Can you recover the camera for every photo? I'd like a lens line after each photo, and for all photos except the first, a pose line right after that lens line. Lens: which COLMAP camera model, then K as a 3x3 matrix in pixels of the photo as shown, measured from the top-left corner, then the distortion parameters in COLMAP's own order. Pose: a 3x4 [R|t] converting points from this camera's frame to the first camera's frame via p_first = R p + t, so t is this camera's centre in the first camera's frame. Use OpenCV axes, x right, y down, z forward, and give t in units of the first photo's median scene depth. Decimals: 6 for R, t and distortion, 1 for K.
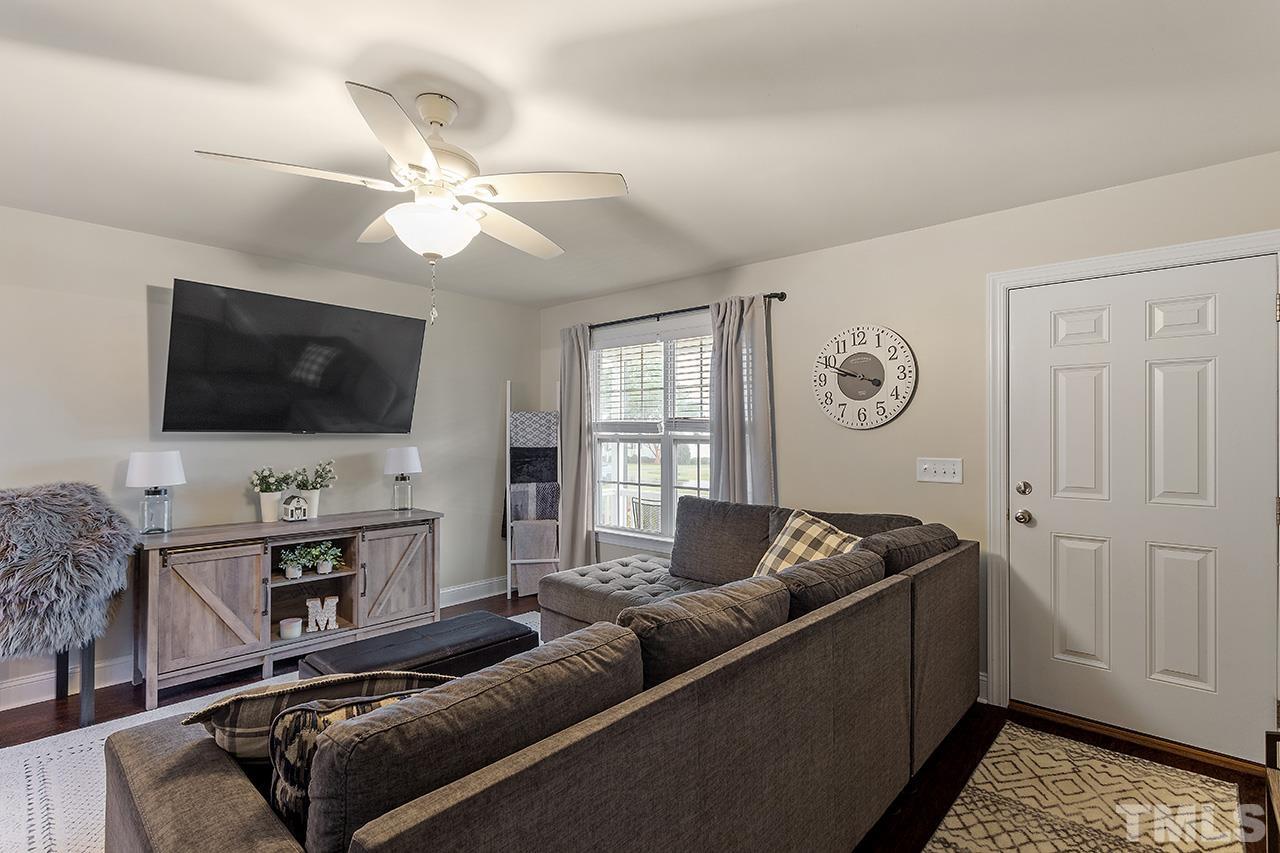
lens RADIAL K [[615.4, 0, 640.9], [0, 615.4, 432.6], [0, 0, 1]] dist [0.004425, 0.001337]
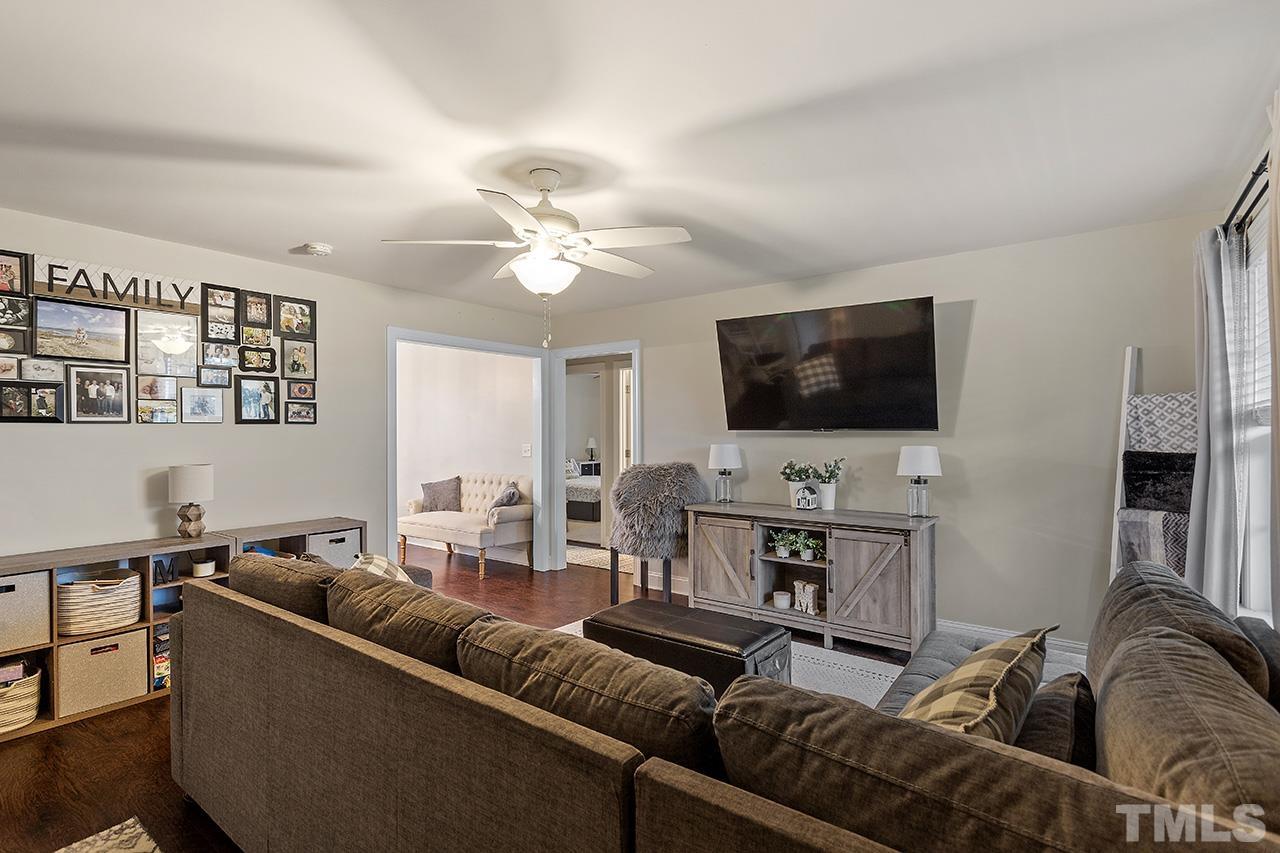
lens RADIAL K [[615.4, 0, 641.2], [0, 615.4, 428.7], [0, 0, 1]] dist [0.004425, 0.001337]
pose [[0.090700, -0.002534, -0.995875, 0.532975], [0.008304, 0.999964, -0.001788, -0.003618], [0.995844, -0.008107, 0.090718, 0.605947]]
